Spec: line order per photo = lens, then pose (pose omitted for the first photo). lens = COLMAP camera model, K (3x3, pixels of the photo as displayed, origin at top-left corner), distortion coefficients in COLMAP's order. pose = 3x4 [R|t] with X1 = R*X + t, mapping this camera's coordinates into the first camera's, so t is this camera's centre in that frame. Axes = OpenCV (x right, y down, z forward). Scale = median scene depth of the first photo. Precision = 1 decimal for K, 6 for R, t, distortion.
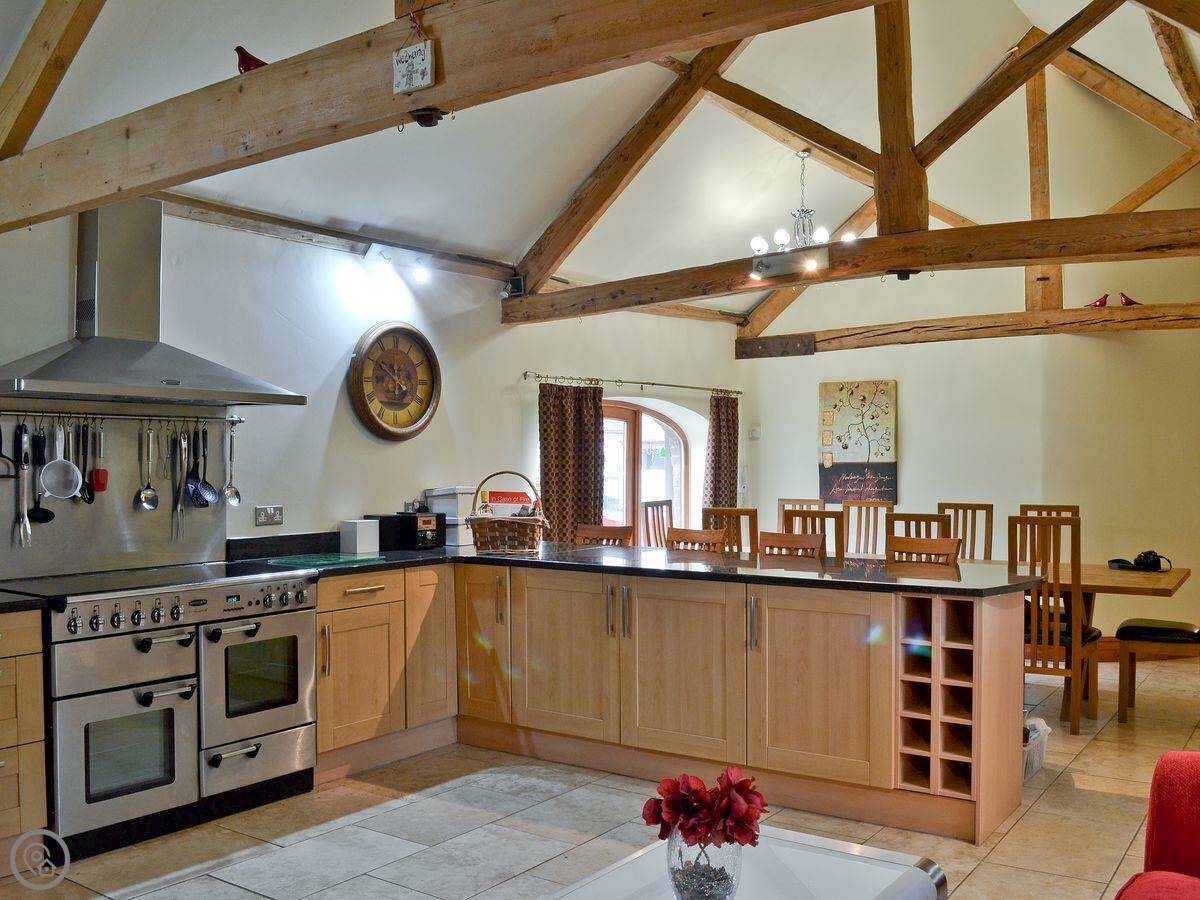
lens RADIAL K [[1135.9, 0, 496.4], [0, 1135.9, 458.8], [0, 0, 1]] dist [-0.077429, 0.007451]
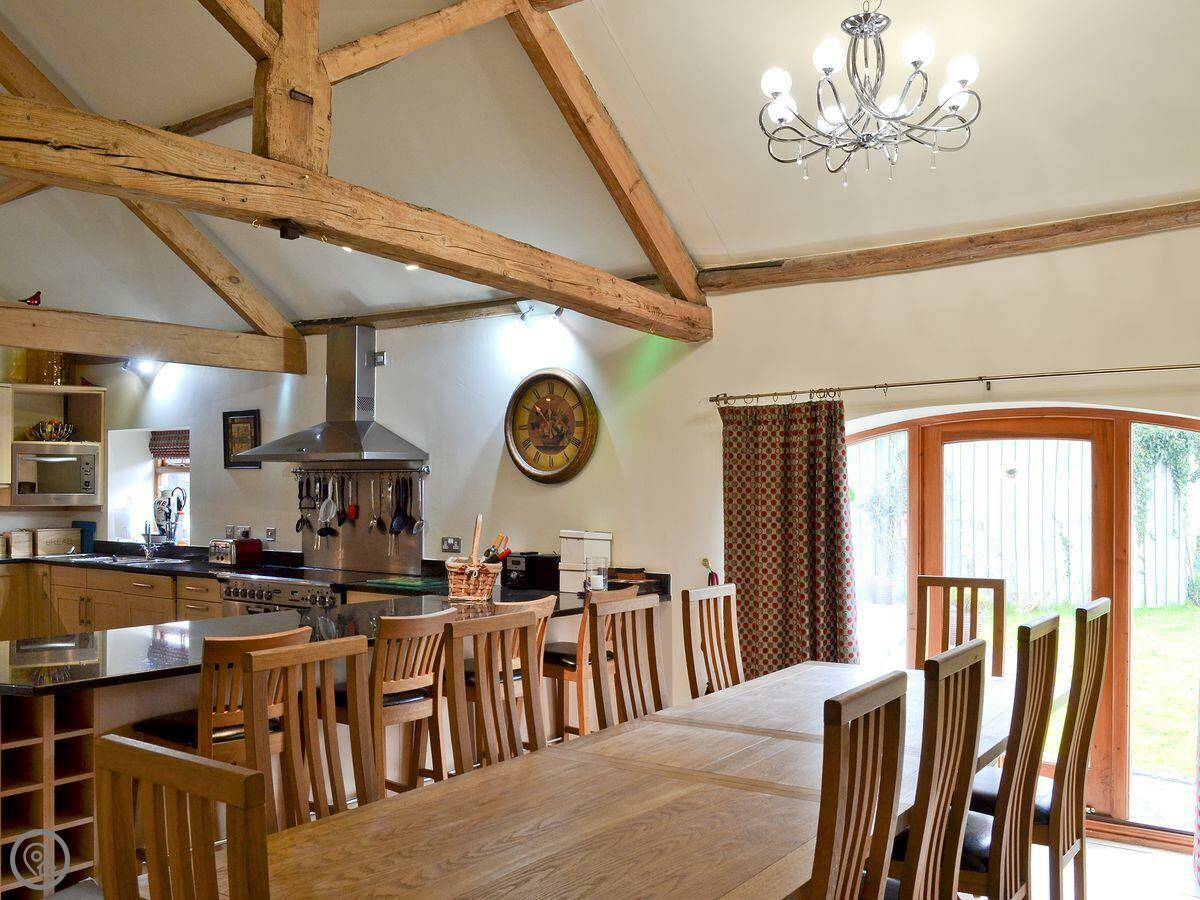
lens RADIAL K [[1083.7, 0, 600.0], [0, 1083.7, 450.0], [0, 0, 1]] dist [-0.022003, -0.014791]
pose [[0.009791, -0.018398, -0.999783, 0.888367], [0.013006, 0.999748, -0.018270, -0.027169], [0.999867, -0.012825, 0.010028, 1.017078]]
